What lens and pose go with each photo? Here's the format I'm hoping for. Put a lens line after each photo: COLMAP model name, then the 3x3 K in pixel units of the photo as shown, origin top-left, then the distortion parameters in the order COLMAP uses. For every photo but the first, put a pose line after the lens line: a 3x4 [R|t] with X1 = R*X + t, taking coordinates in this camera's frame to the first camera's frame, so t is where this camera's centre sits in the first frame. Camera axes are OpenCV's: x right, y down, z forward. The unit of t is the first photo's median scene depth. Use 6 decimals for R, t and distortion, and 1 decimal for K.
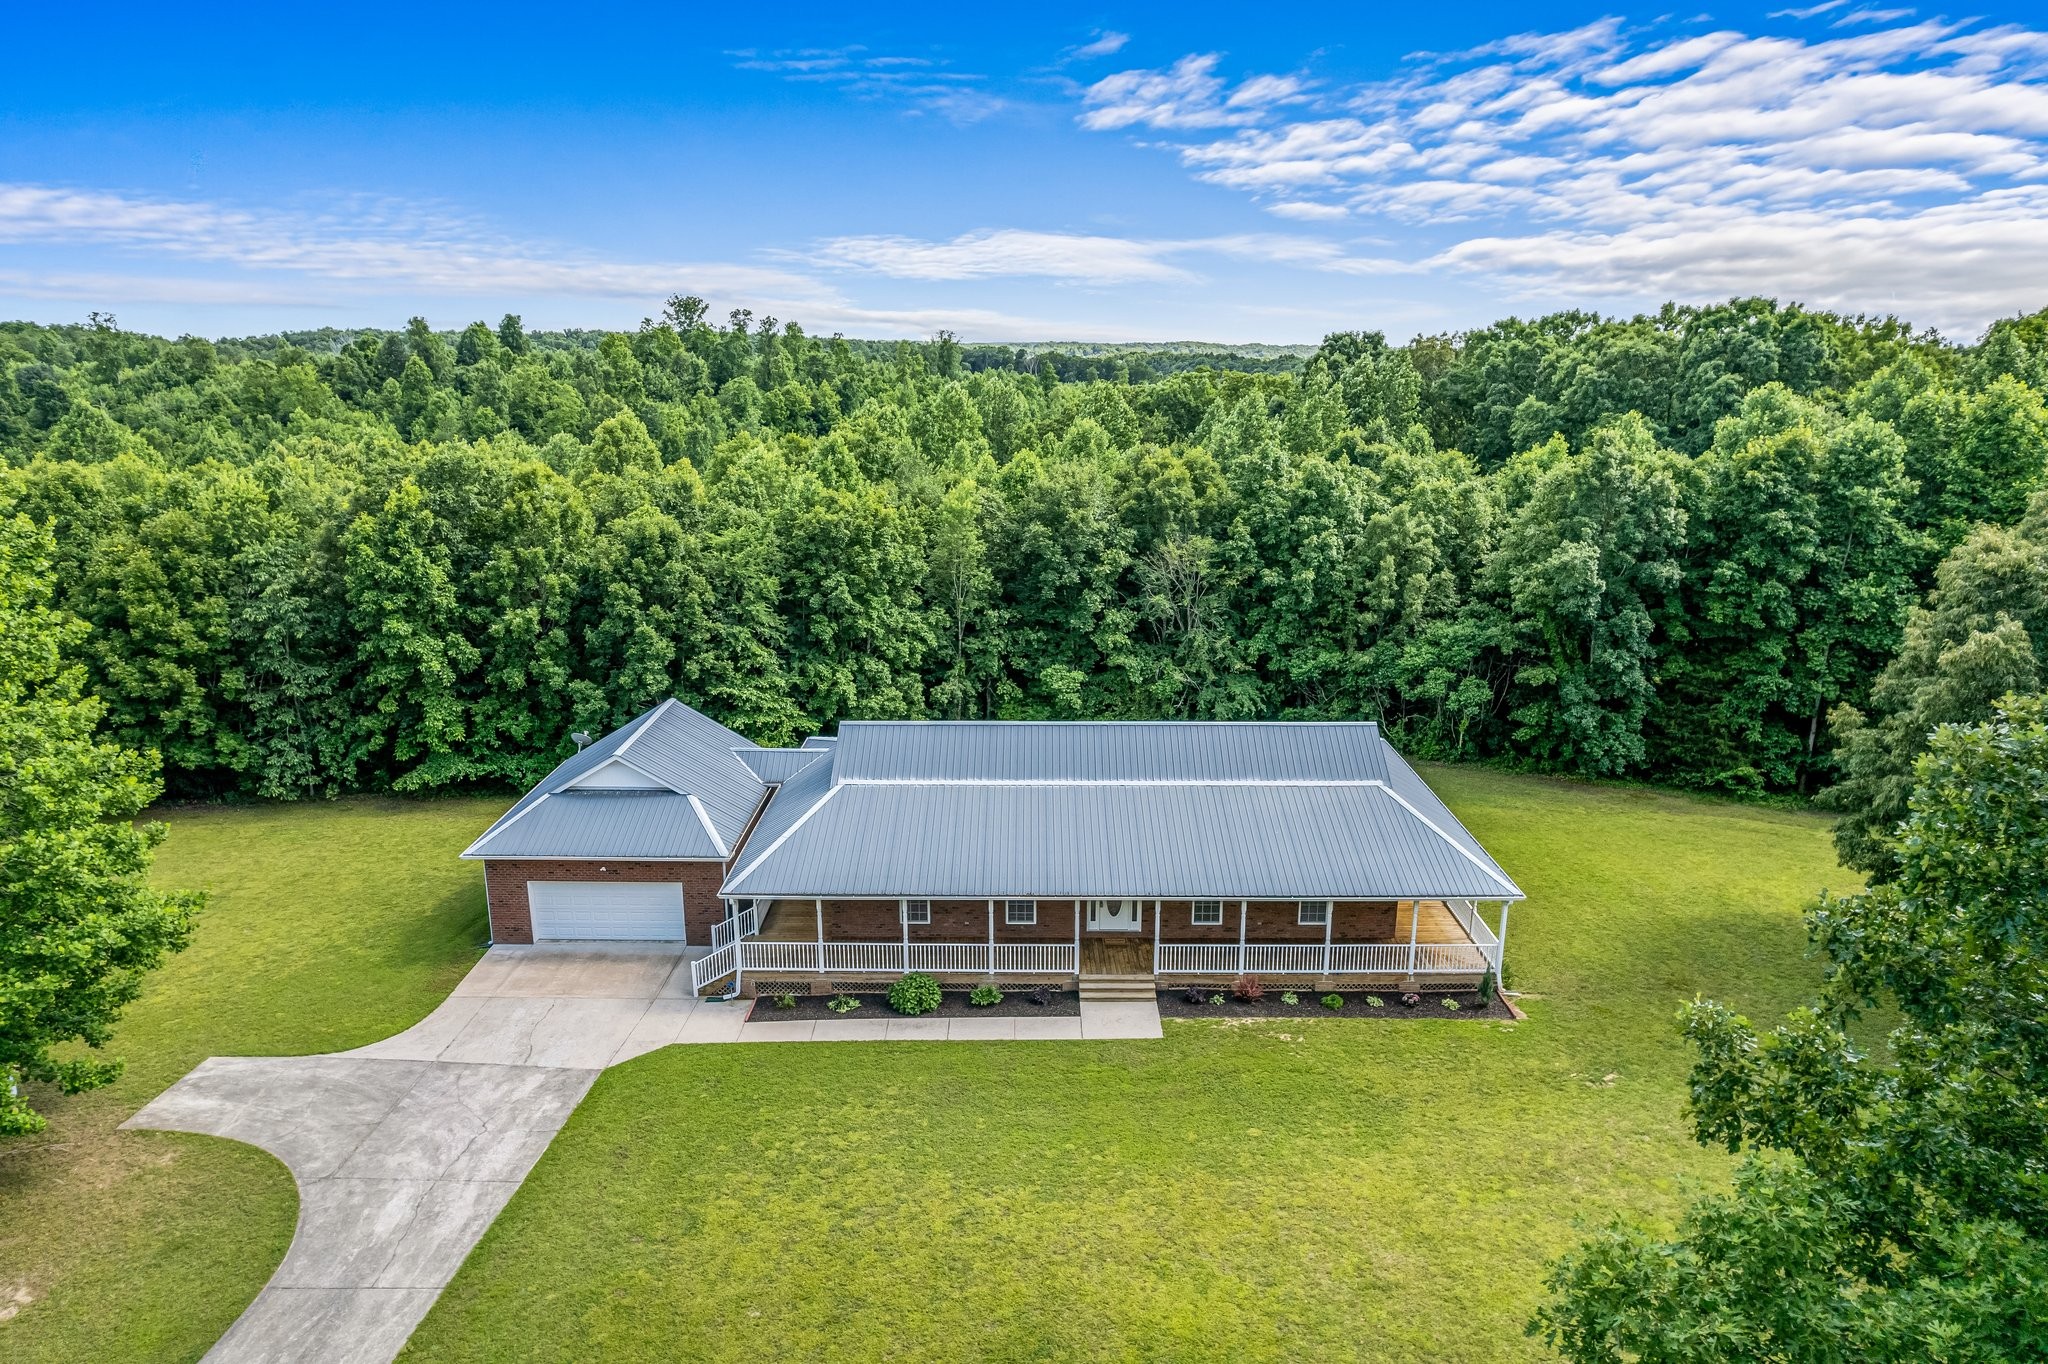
lens RADIAL K [[1317.3, 0, 1024.0], [0, 1317.3, 682.0], [0, 0, 1]] dist [-0.053178, 0.000945]
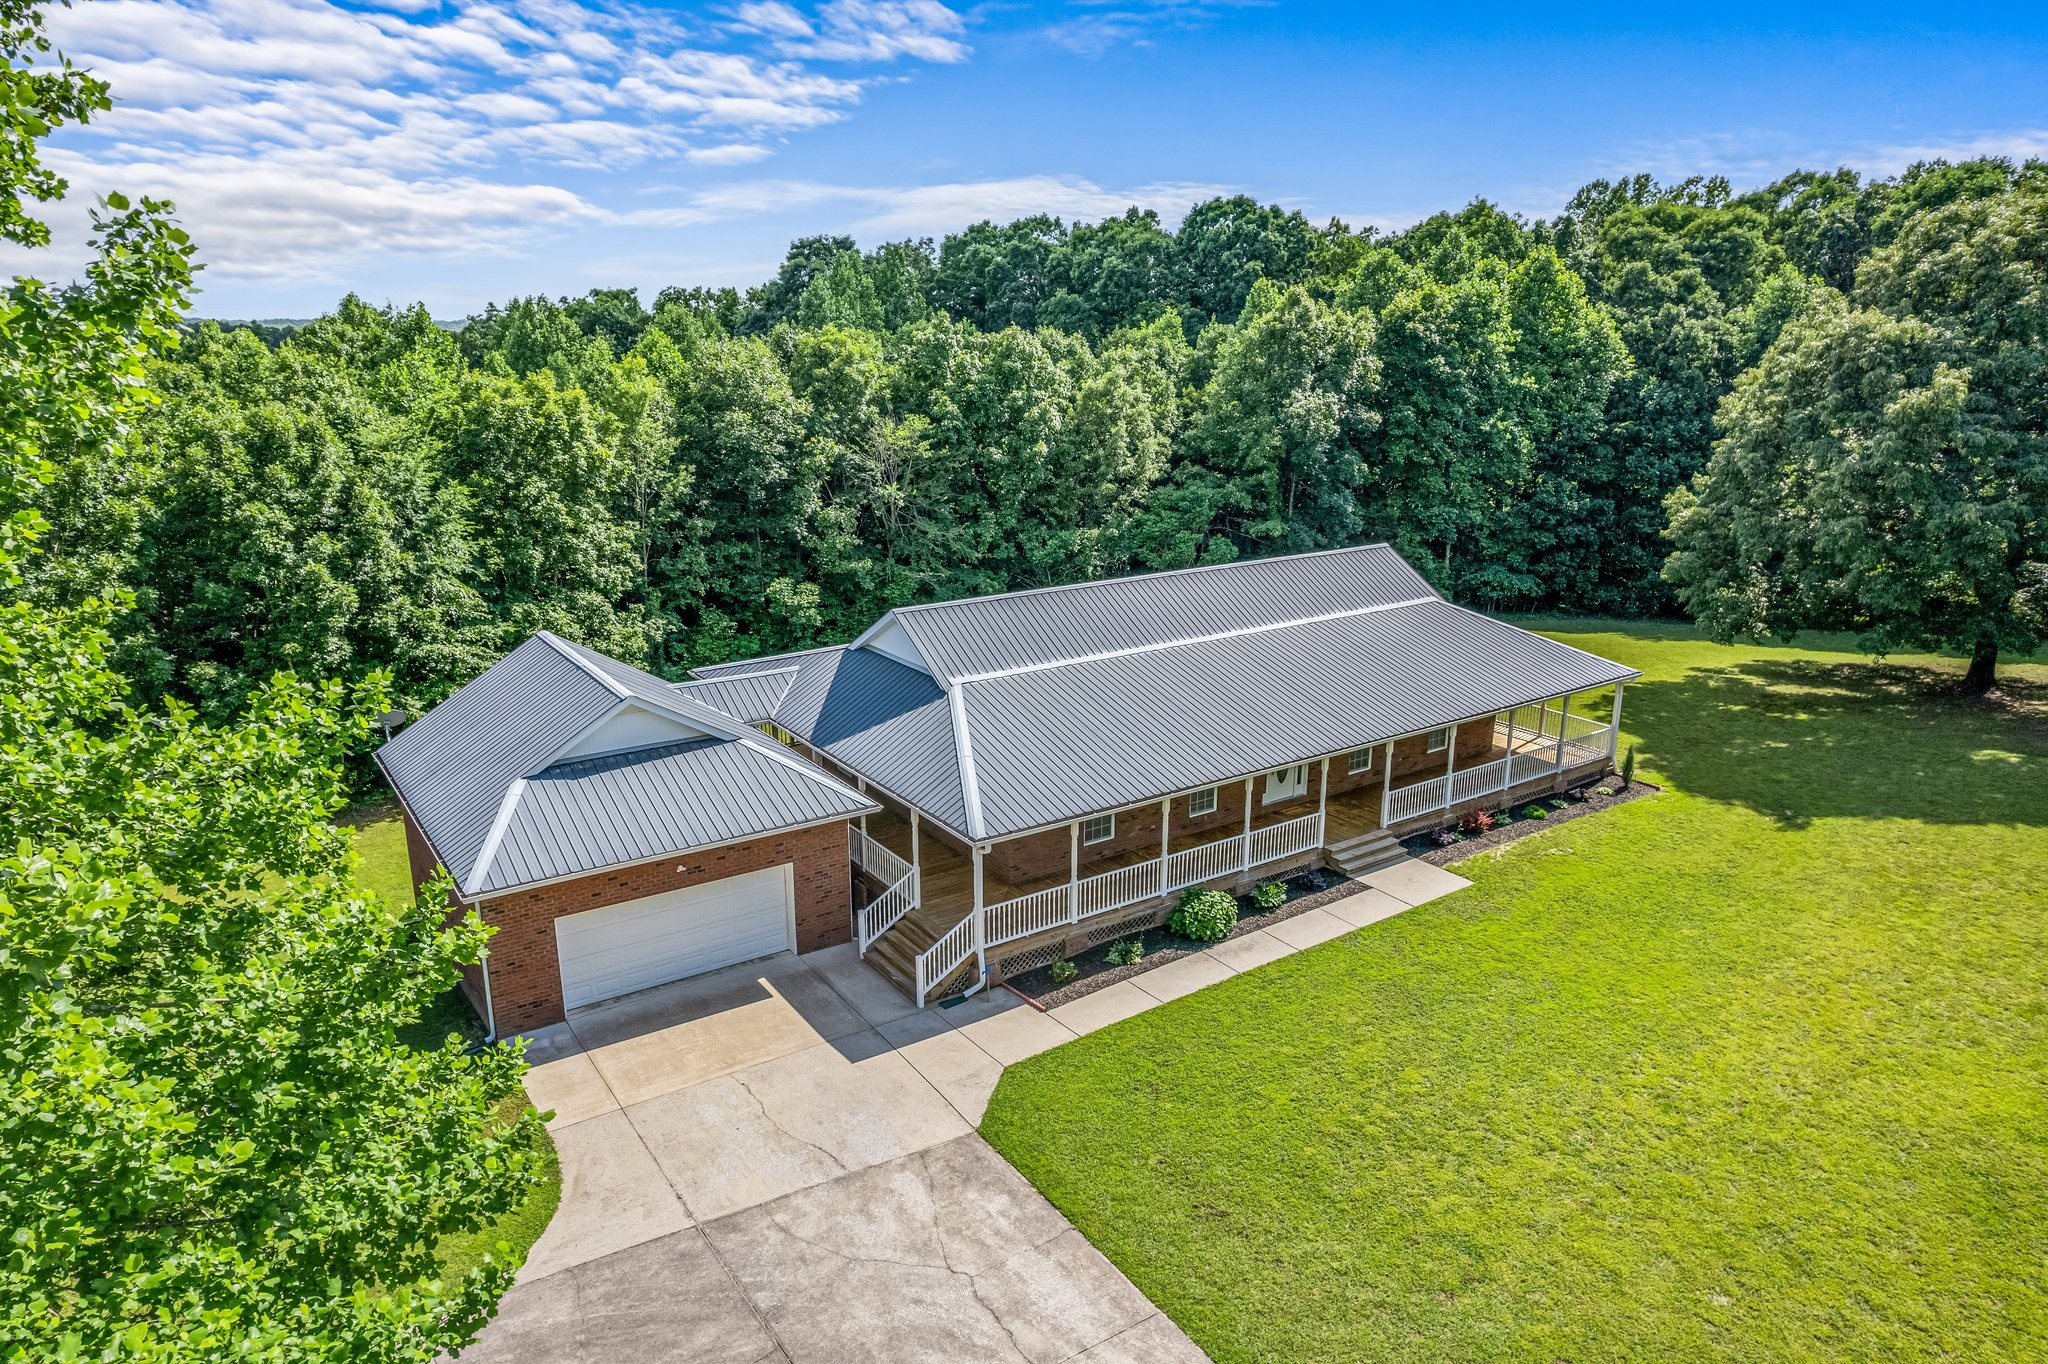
lens RADIAL K [[1317.3, 0, 1024.0], [0, 1317.3, 682.0], [0, 0, 1]] dist [-0.053178, 0.000945]
pose [[0.822119, -0.149520, 0.549330, -0.513268], [0.140490, 0.988337, 0.058756, 0.039392], [-0.551709, 0.028871, 0.833537, 0.373925]]
